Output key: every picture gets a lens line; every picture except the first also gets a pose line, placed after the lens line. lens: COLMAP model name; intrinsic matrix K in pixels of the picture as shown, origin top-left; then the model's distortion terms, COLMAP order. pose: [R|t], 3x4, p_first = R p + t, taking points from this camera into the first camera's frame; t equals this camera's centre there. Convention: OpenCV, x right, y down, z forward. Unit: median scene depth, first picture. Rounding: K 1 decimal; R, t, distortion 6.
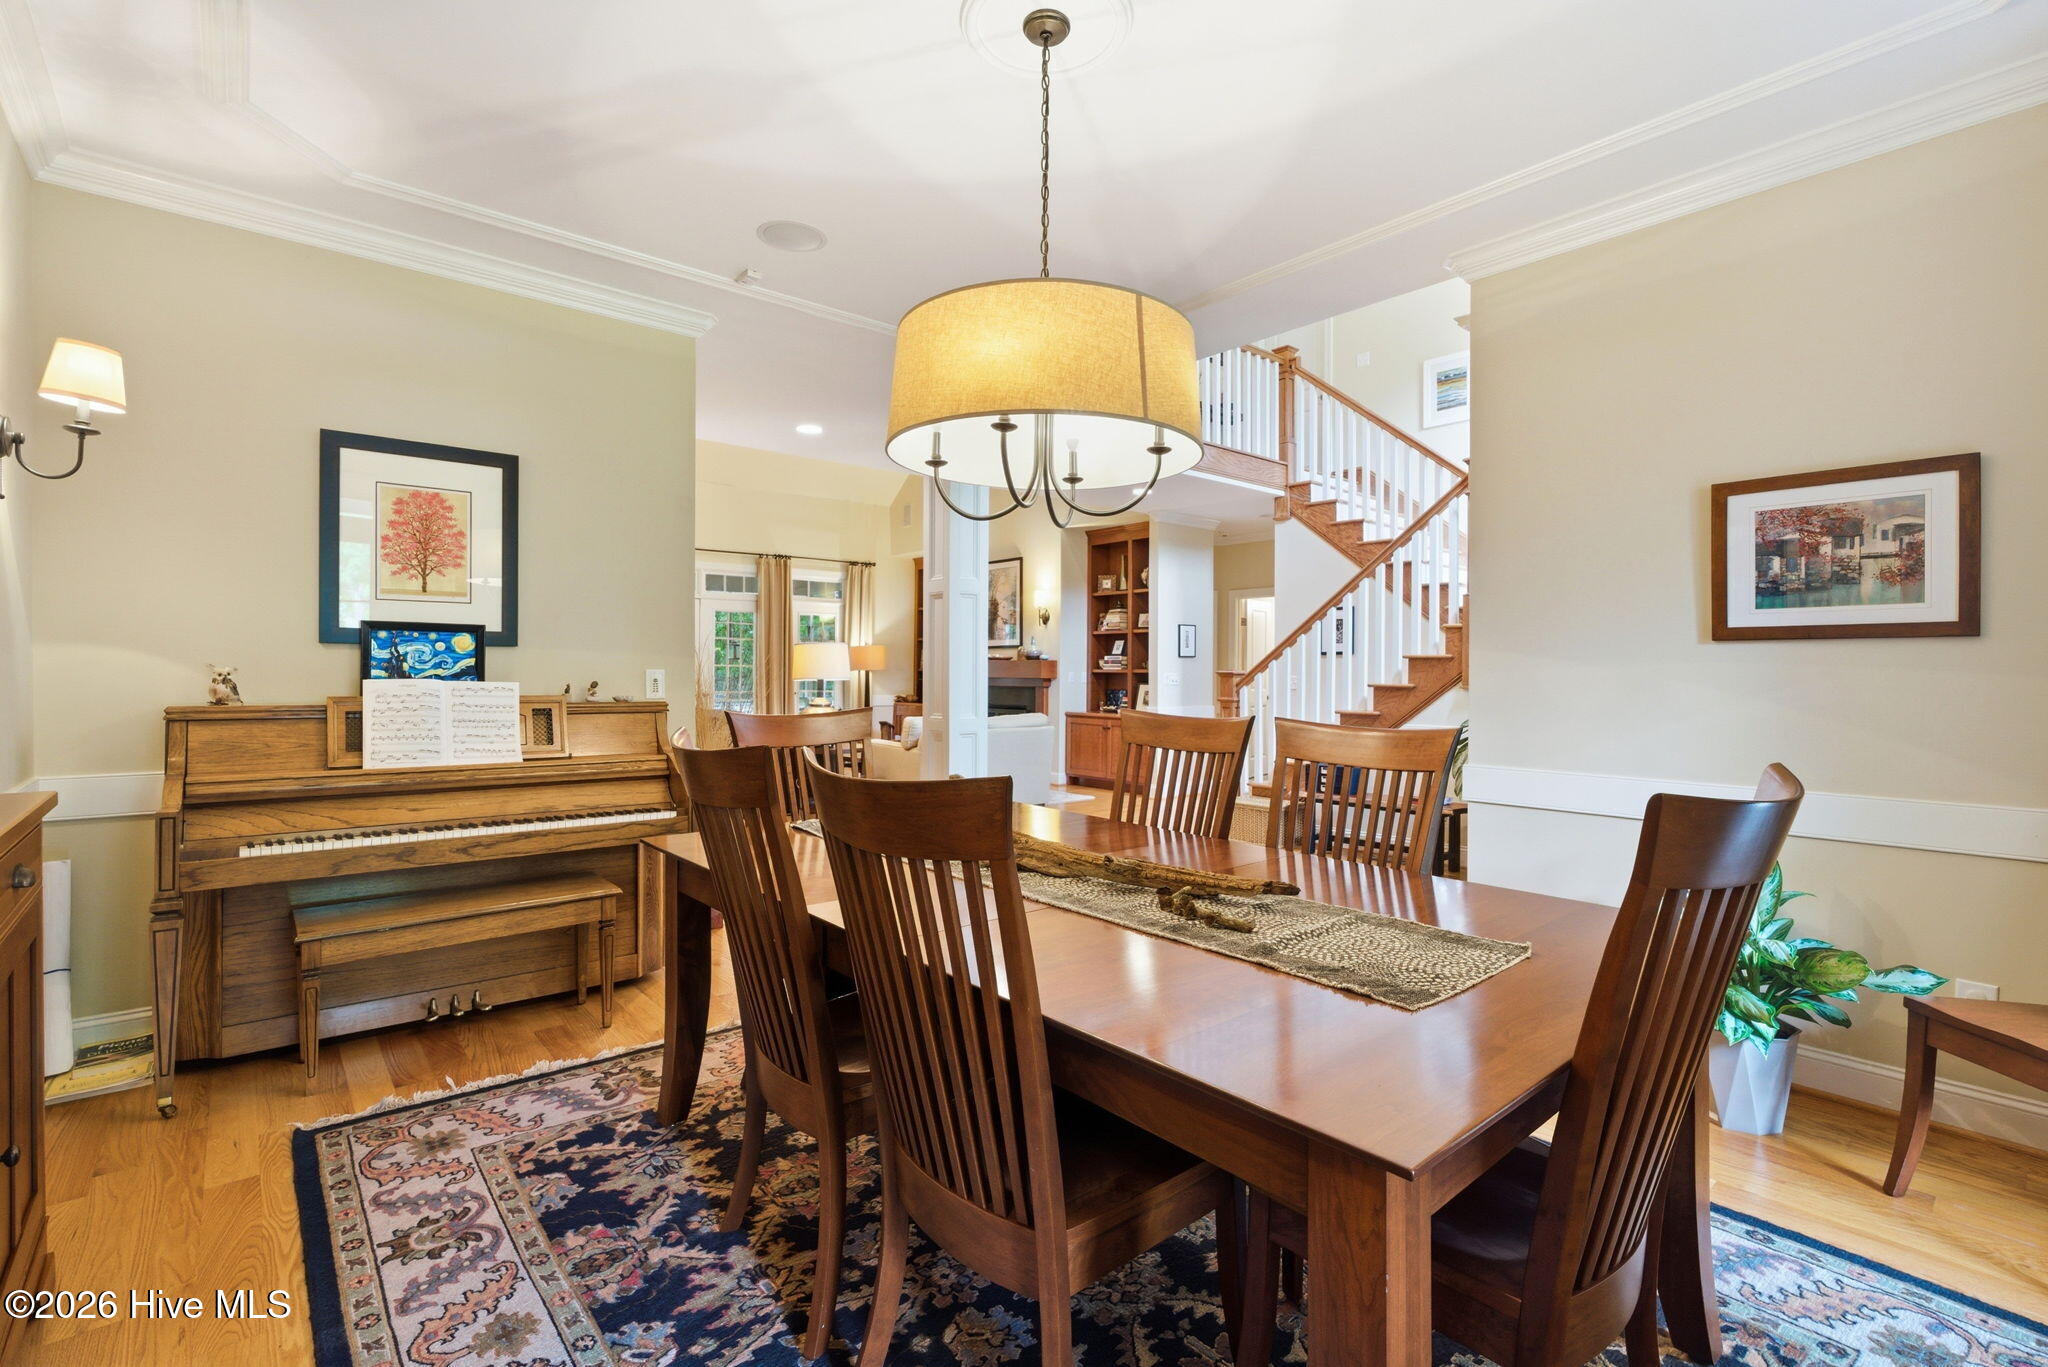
lens RADIAL K [[968.6, 0, 1021.4], [0, 968.6, 678.0], [0, 0, 1]] dist [-0.017224, 0.006284]
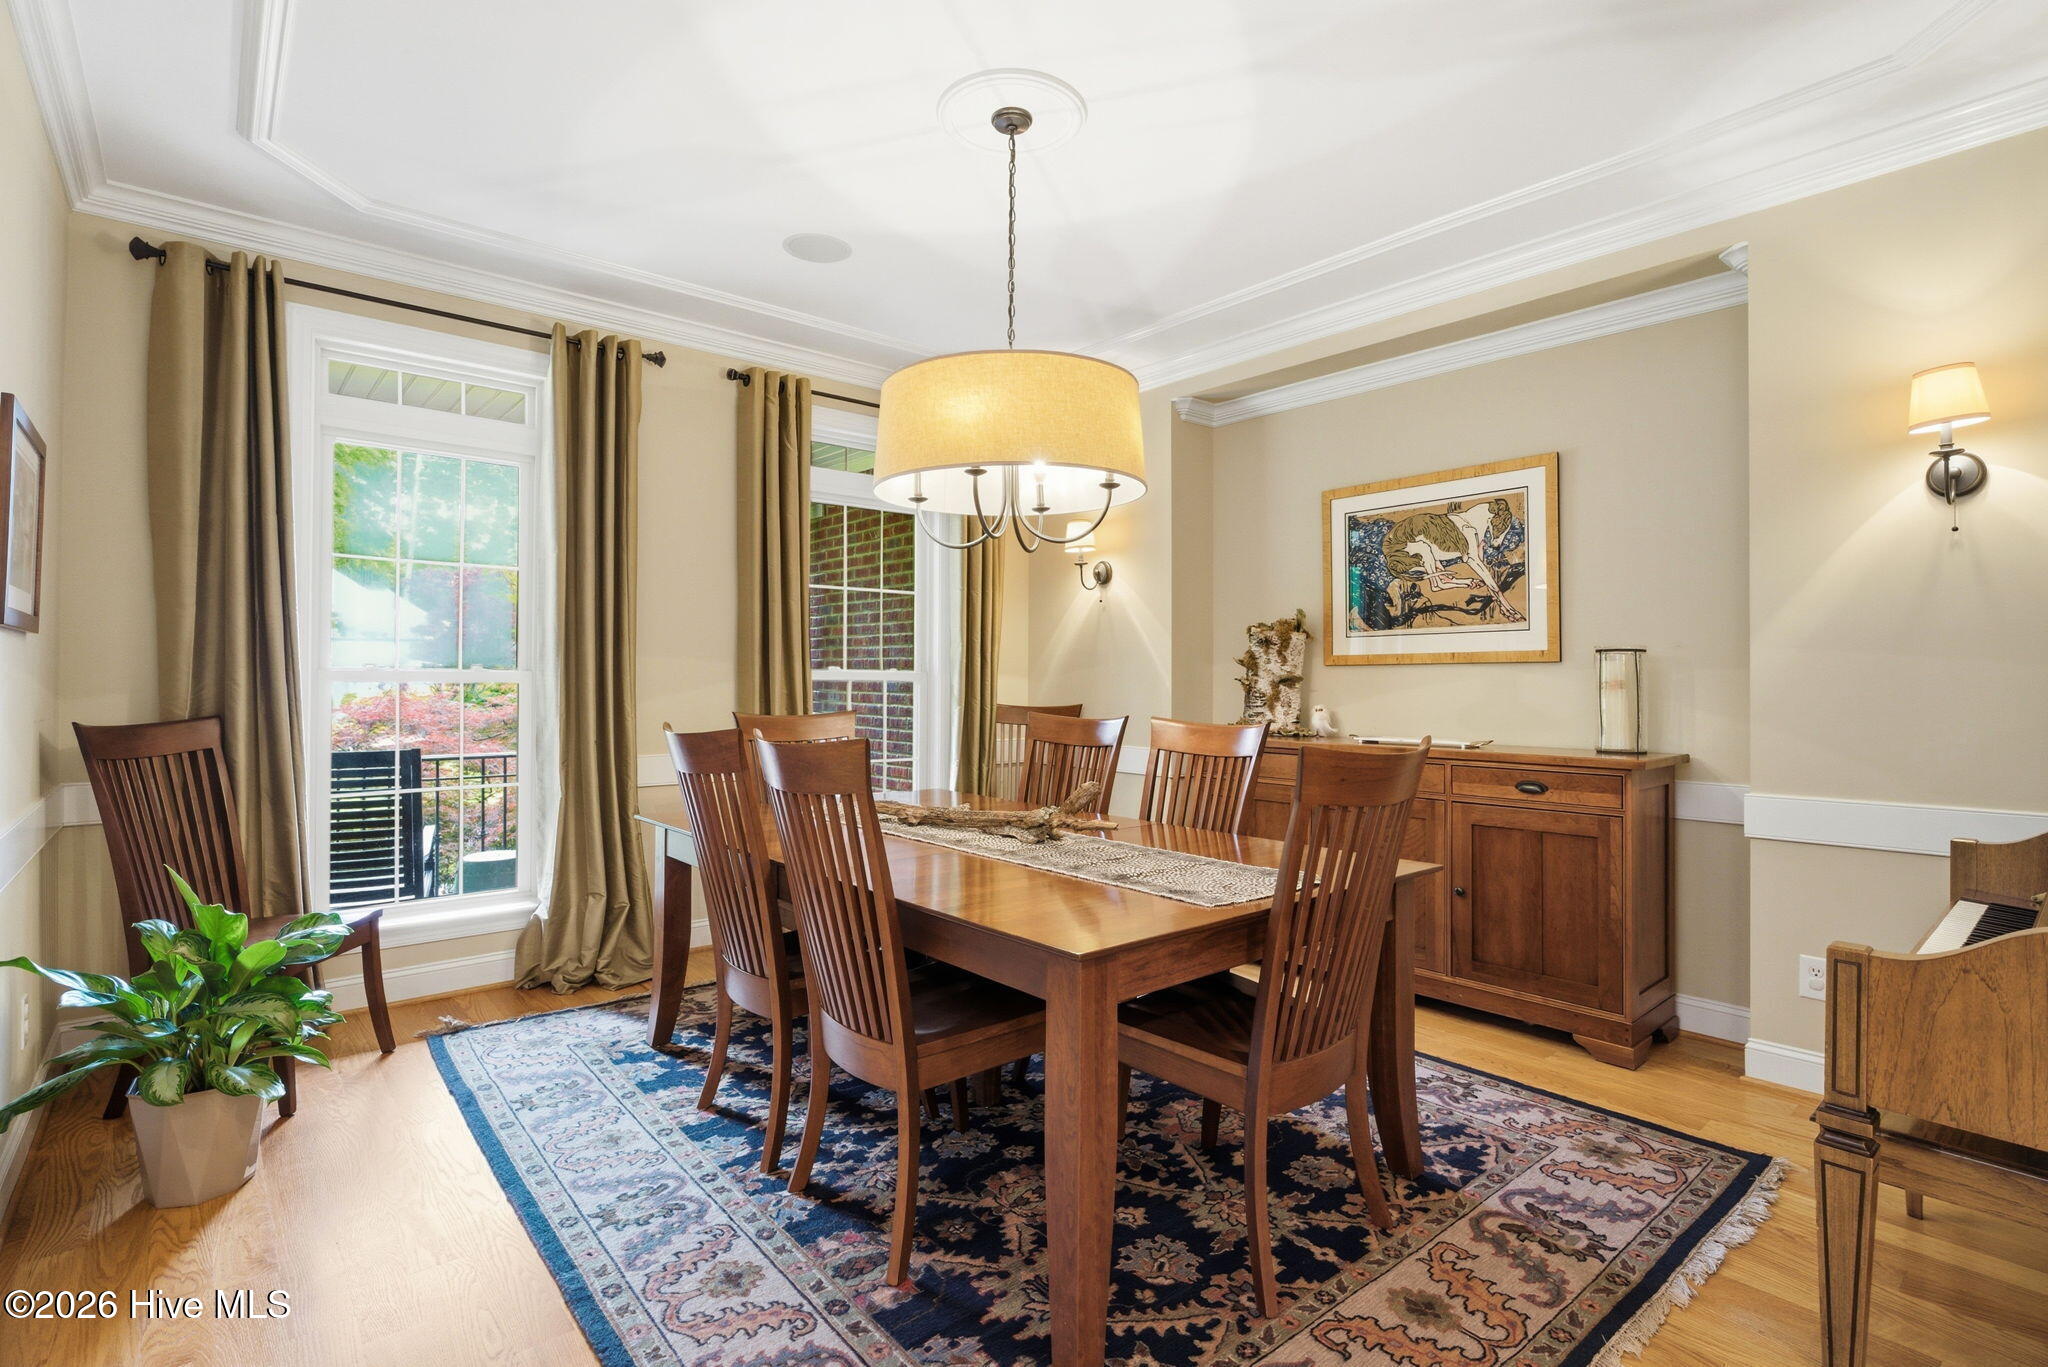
lens RADIAL K [[968.6, 0, 1021.8], [0, 968.6, 681.2], [0, 0, 1]] dist [-0.017224, 0.006284]
pose [[-0.999987, -0.004119, -0.003113, 0.010369], [-0.004143, 0.999960, 0.007880, -0.016620], [0.003081, 0.007893, -0.999964, 2.003499]]
